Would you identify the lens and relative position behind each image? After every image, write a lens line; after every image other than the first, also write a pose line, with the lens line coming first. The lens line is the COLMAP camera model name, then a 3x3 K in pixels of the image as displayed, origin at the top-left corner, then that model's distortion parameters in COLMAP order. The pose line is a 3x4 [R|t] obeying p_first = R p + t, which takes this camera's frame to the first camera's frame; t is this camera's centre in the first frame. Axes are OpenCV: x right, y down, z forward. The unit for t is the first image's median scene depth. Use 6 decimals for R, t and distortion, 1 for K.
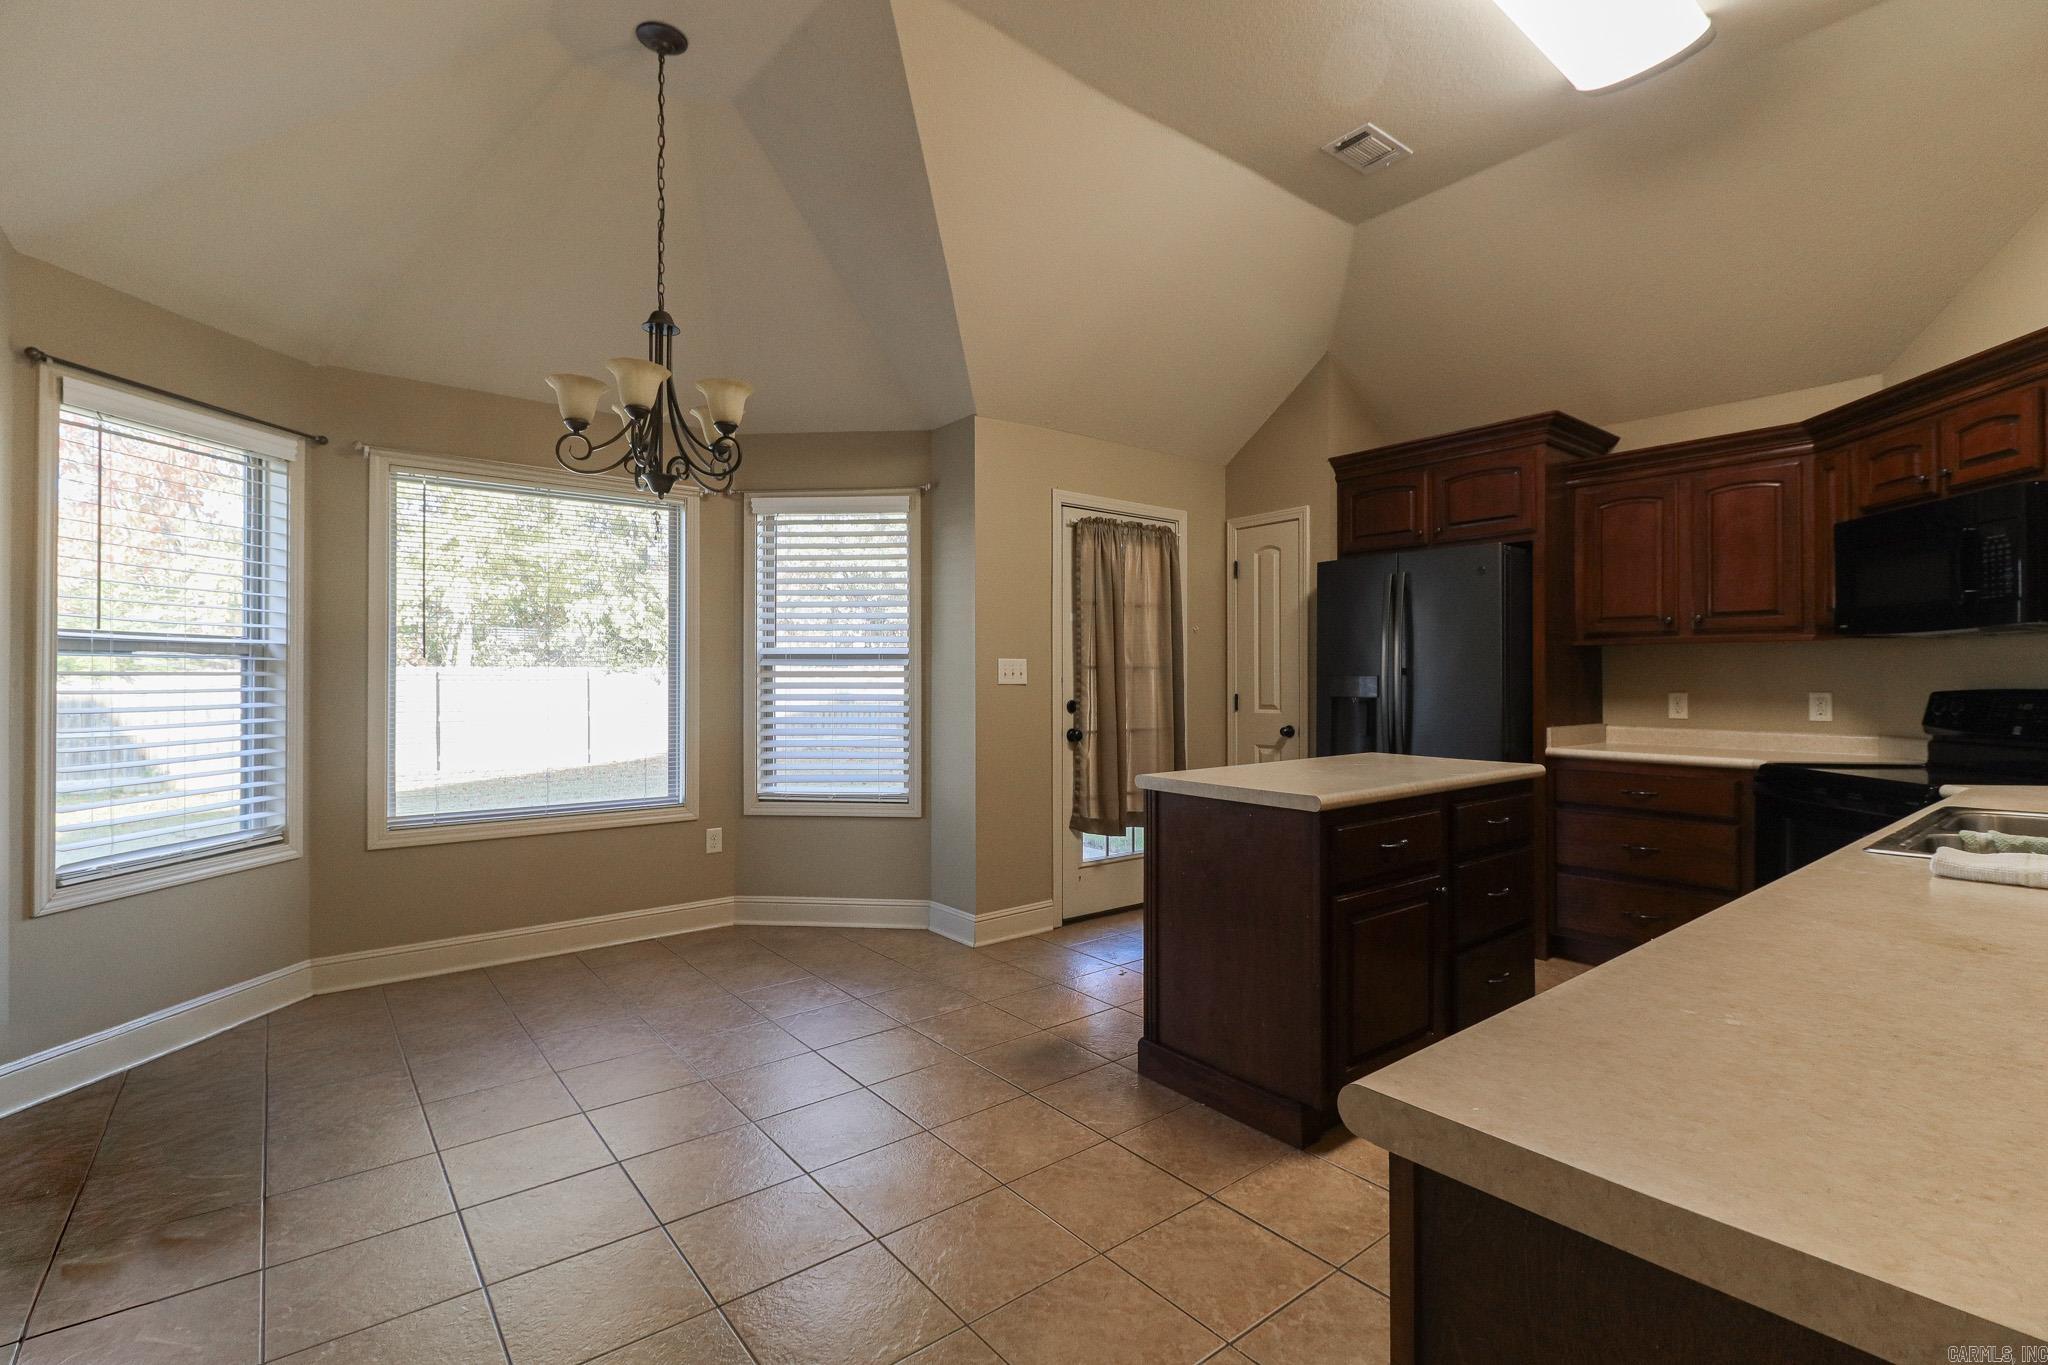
lens RADIAL K [[950.9, 0, 1028.3], [0, 950.9, 673.9], [0, 0, 1]] dist [0.011137, -0.000628]
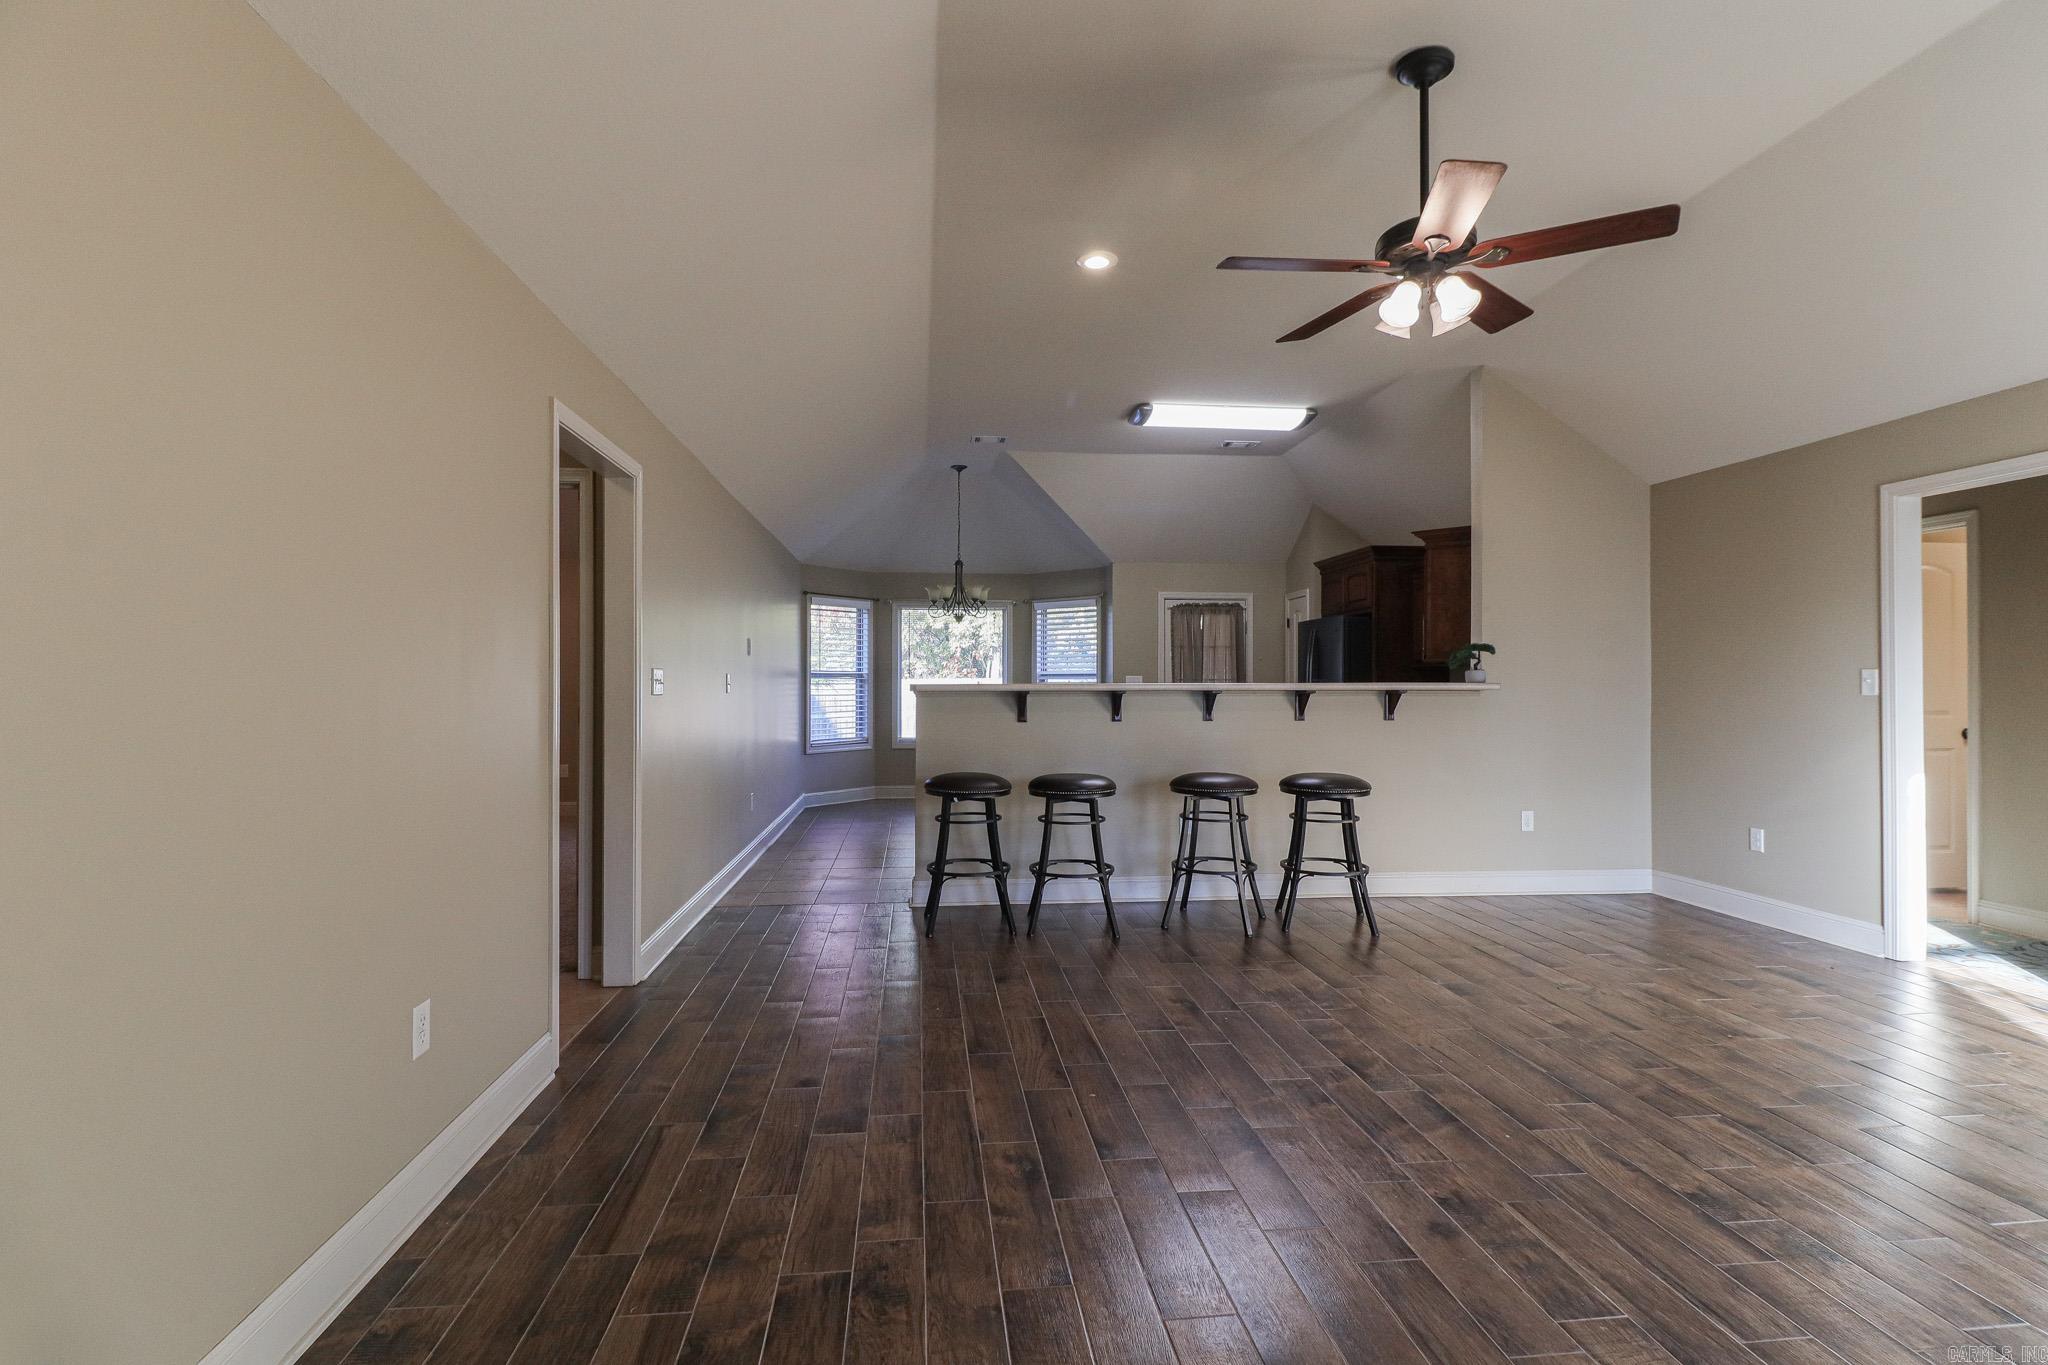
lens RADIAL K [[977.7, 0, 1024.0], [0, 977.7, 682.5], [0, 0, 1]] dist [-0.002048, -0.000994]
pose [[0.841586, -0.004055, -0.540108, 0.912841], [0.003814, 0.999992, -0.001565, 0.001766], [0.540110, -0.000743, 0.841594, -0.920232]]
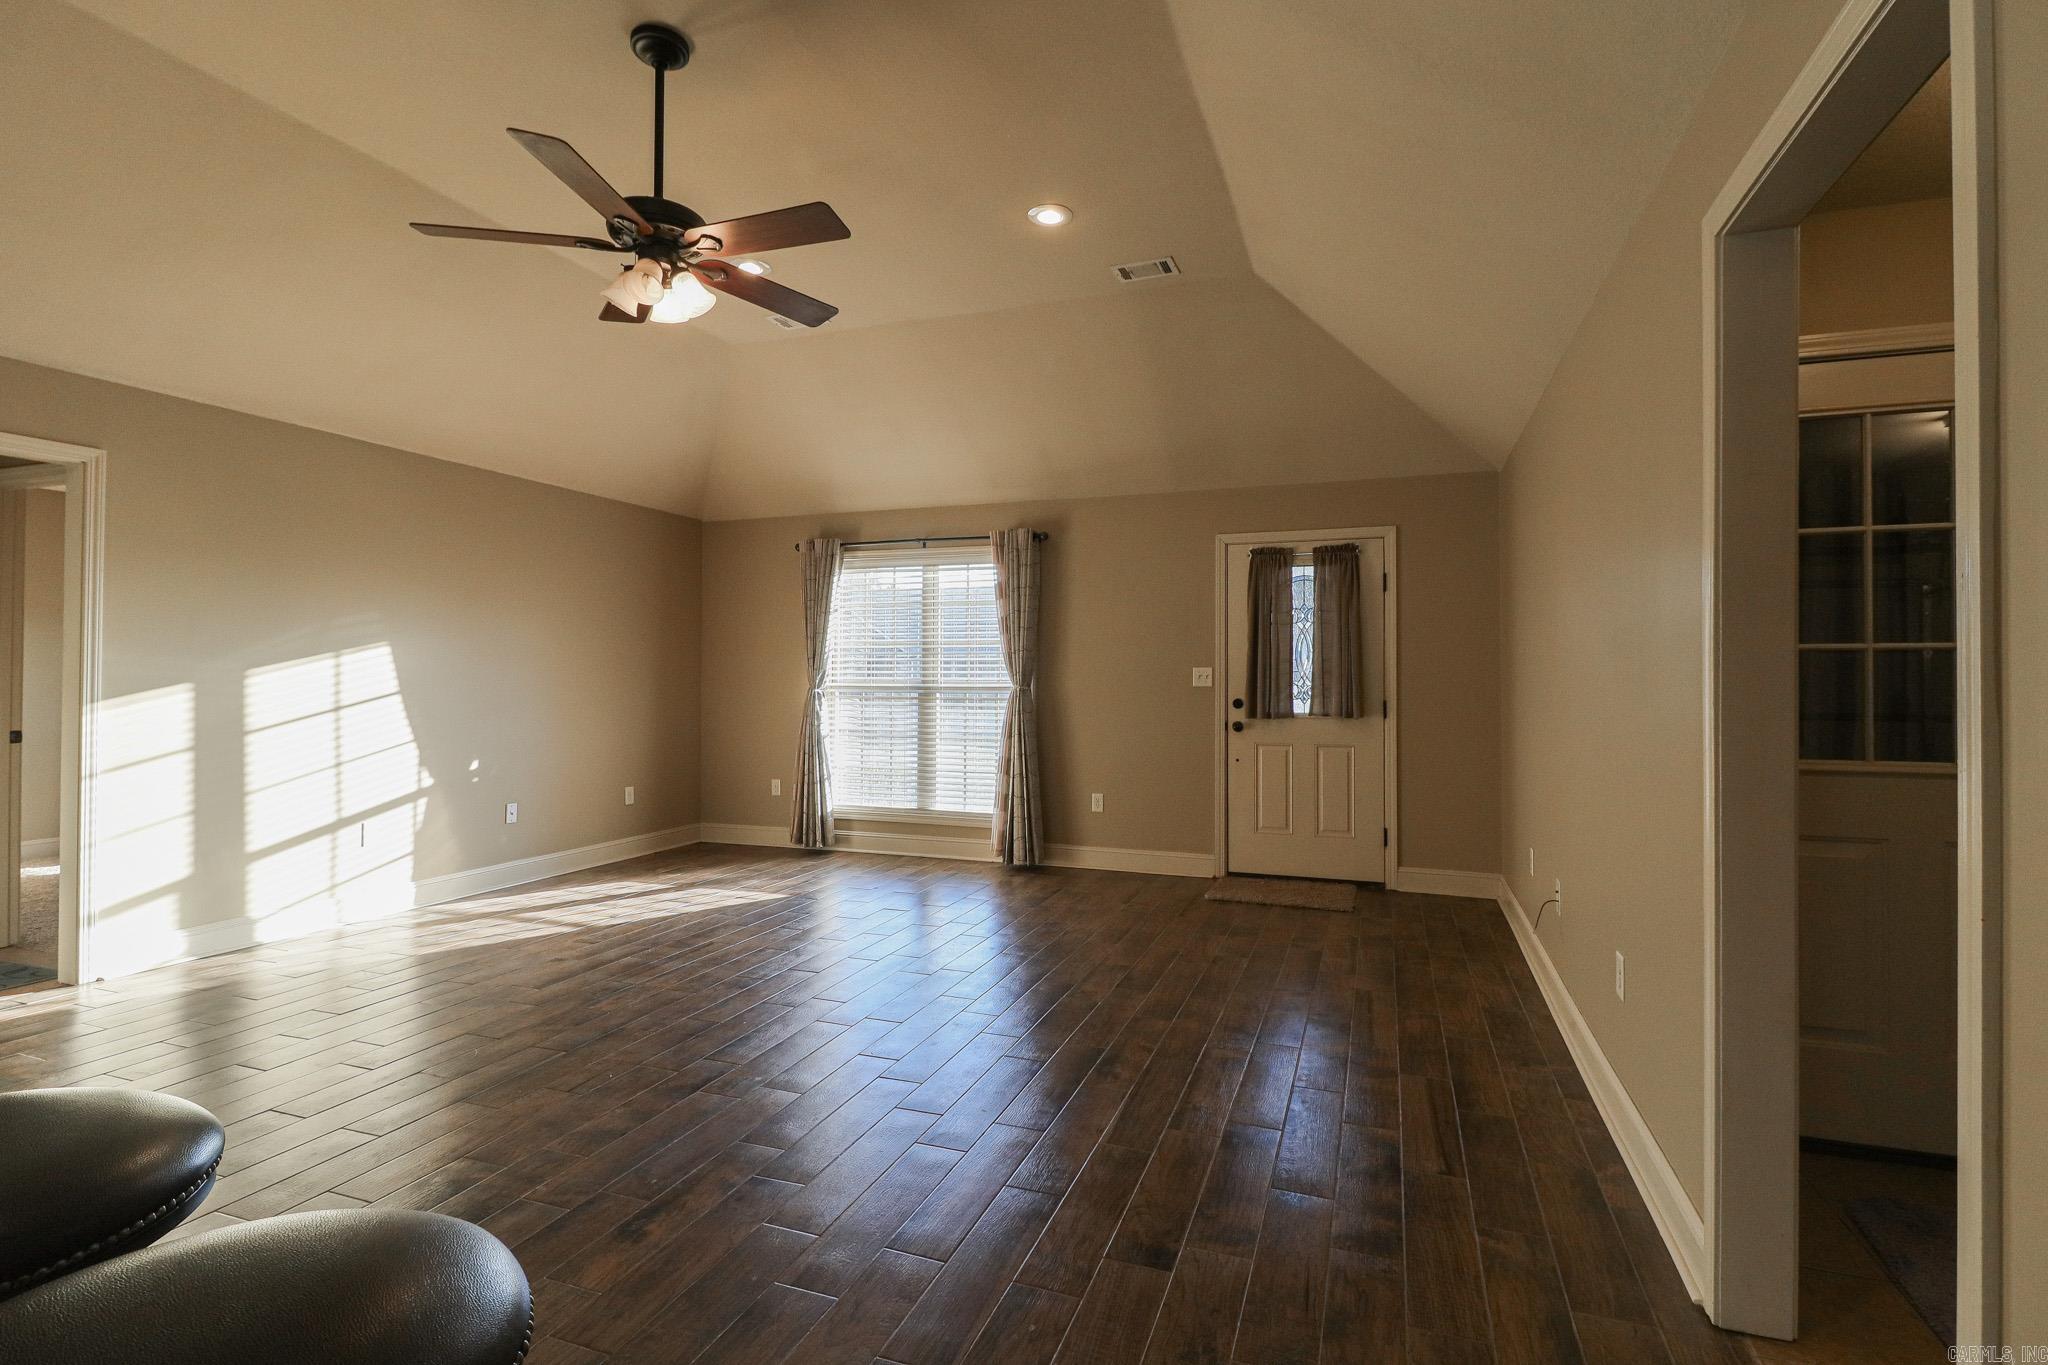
lens RADIAL K [[977.7, 0, 1024.0], [0, 977.7, 682.5], [0, 0, 1]] dist [-0.002048, -0.000994]
pose [[-0.509830, -0.008212, 0.860236, -2.766112], [-0.005865, 0.999964, 0.006070, -0.003590], [-0.860255, -0.001950, -0.509860, 2.797916]]
